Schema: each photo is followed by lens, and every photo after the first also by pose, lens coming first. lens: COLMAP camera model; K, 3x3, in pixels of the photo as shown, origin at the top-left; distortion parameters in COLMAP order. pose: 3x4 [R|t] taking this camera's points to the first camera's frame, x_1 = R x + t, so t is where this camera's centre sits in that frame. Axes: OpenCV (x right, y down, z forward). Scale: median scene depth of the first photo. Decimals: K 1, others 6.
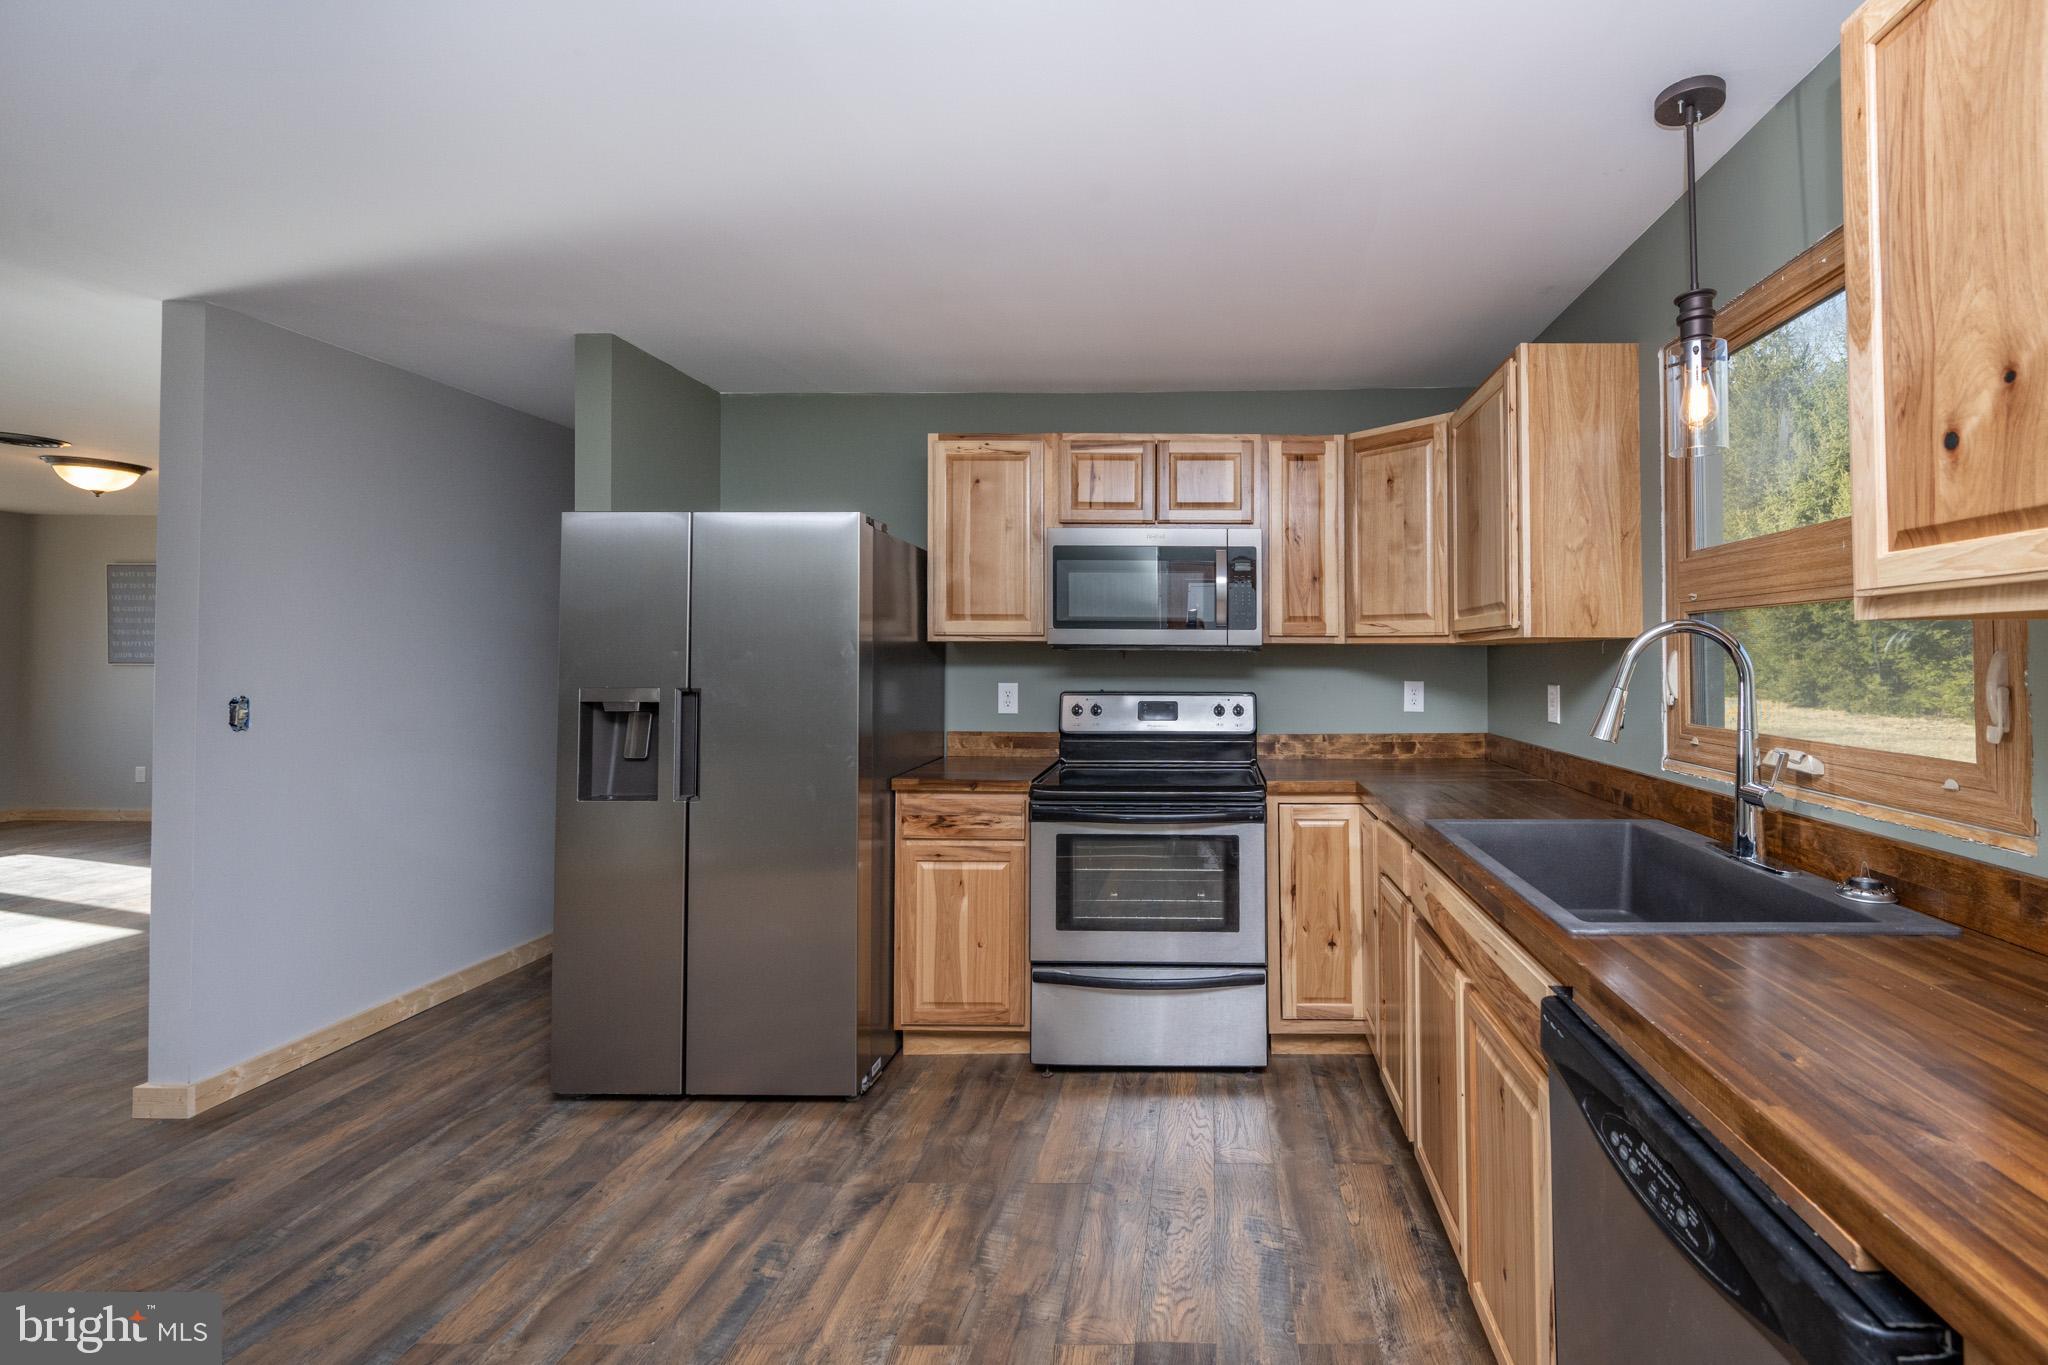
lens RADIAL K [[844.2, 0, 1024.3], [0, 844.2, 630.1], [0, 0, 1]] dist [0.002024, 0.000043]
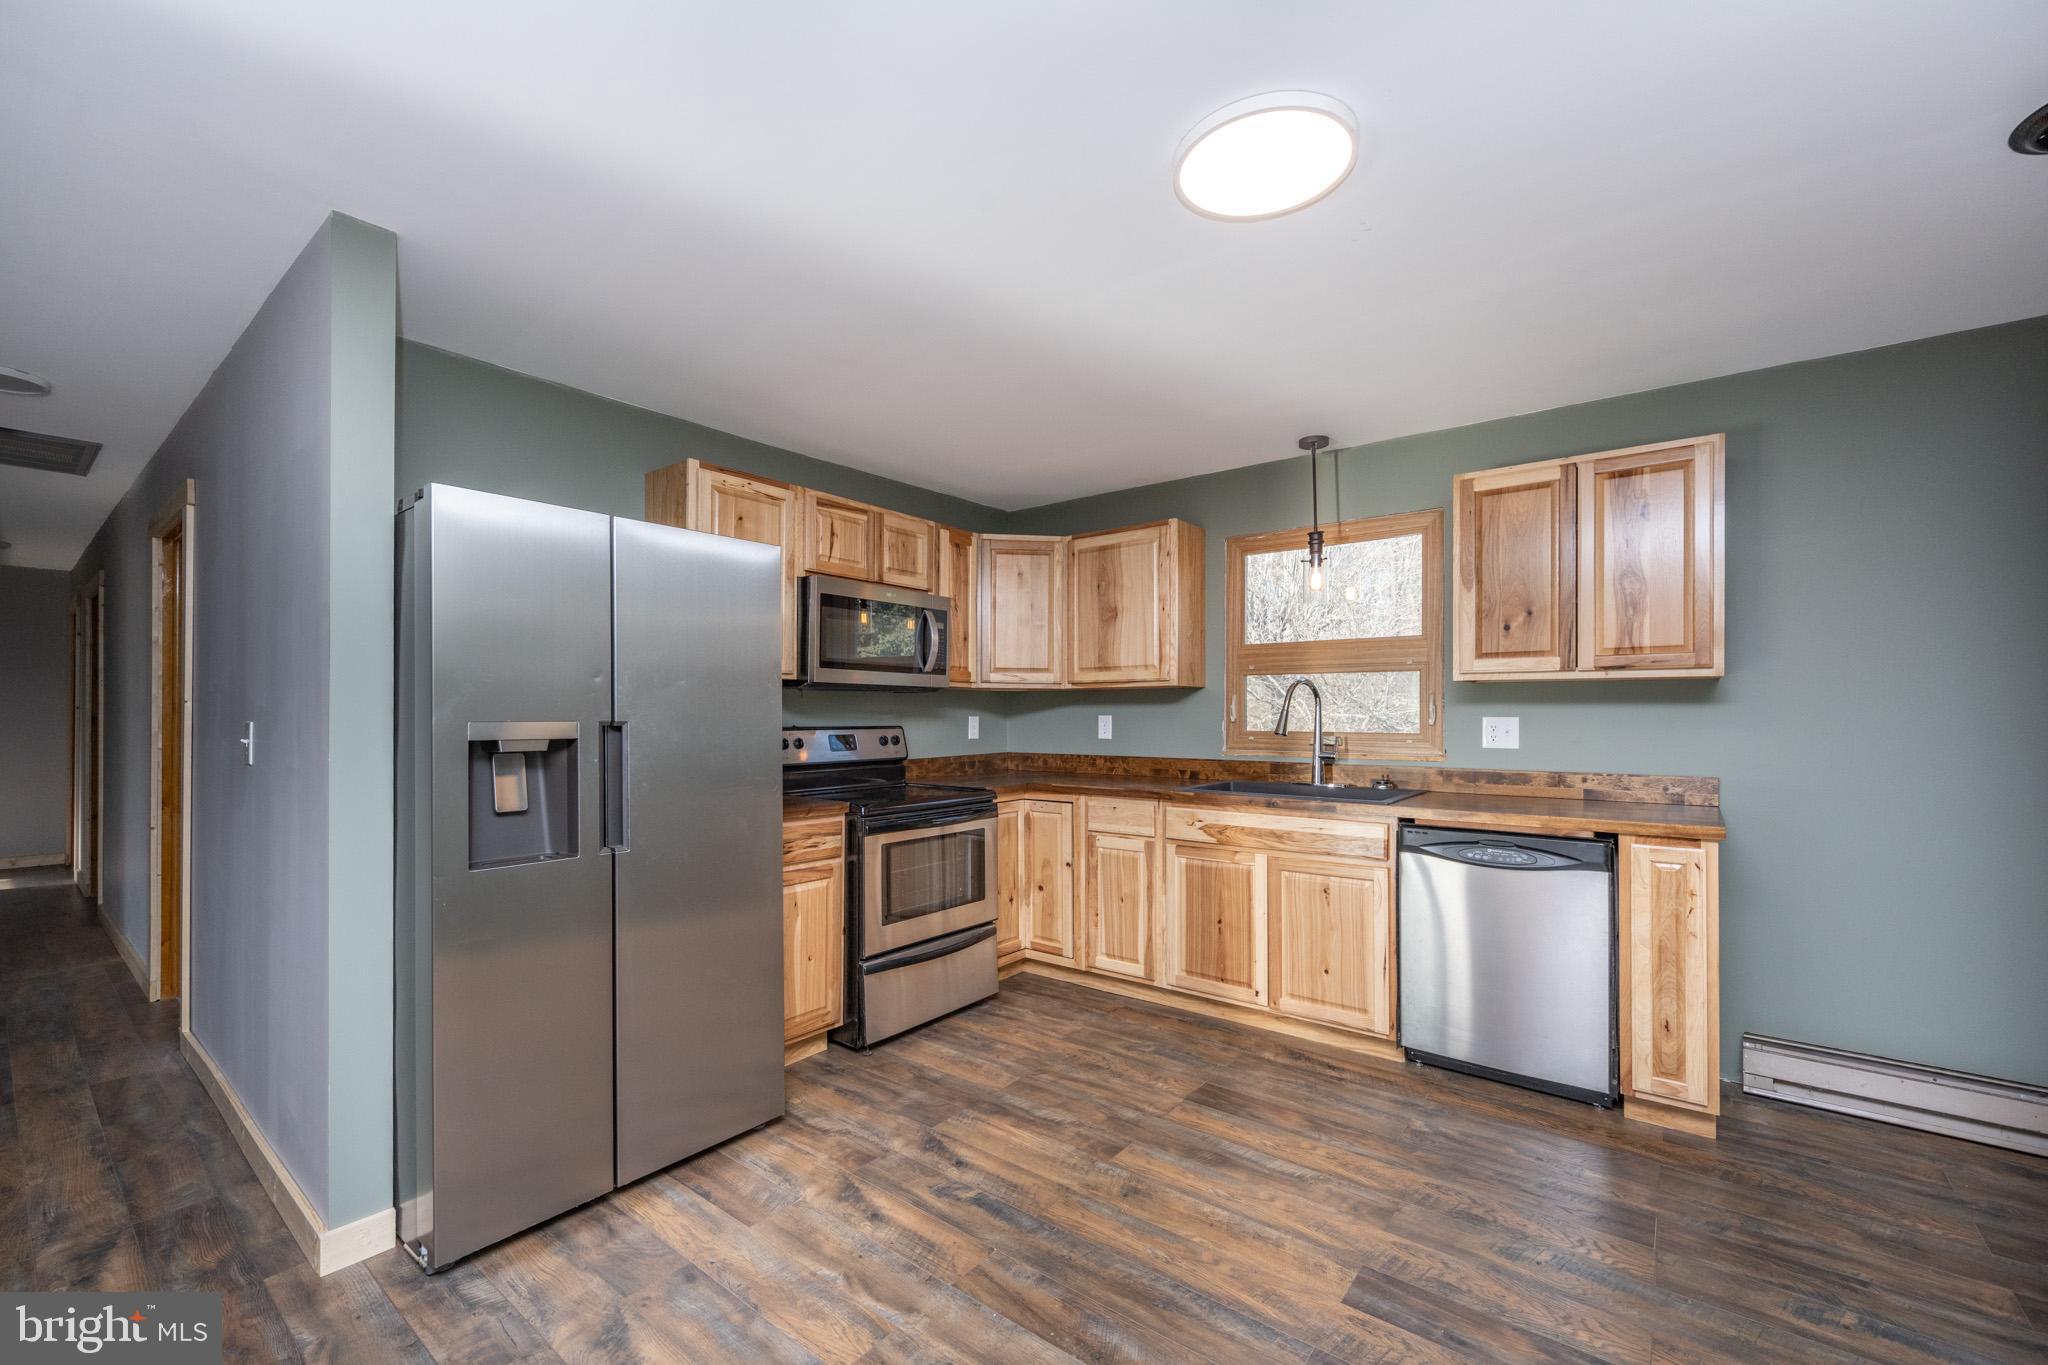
lens RADIAL K [[836.6, 0, 1032.1], [0, 836.6, 685.3], [0, 0, 1]] dist [-0.001324, -0.000092]
pose [[0.606591, 0.024665, 0.794631, -0.761829], [-0.029043, 0.999539, -0.008855, 0.025657], [-0.794483, -0.017707, 0.607028, 0.136188]]
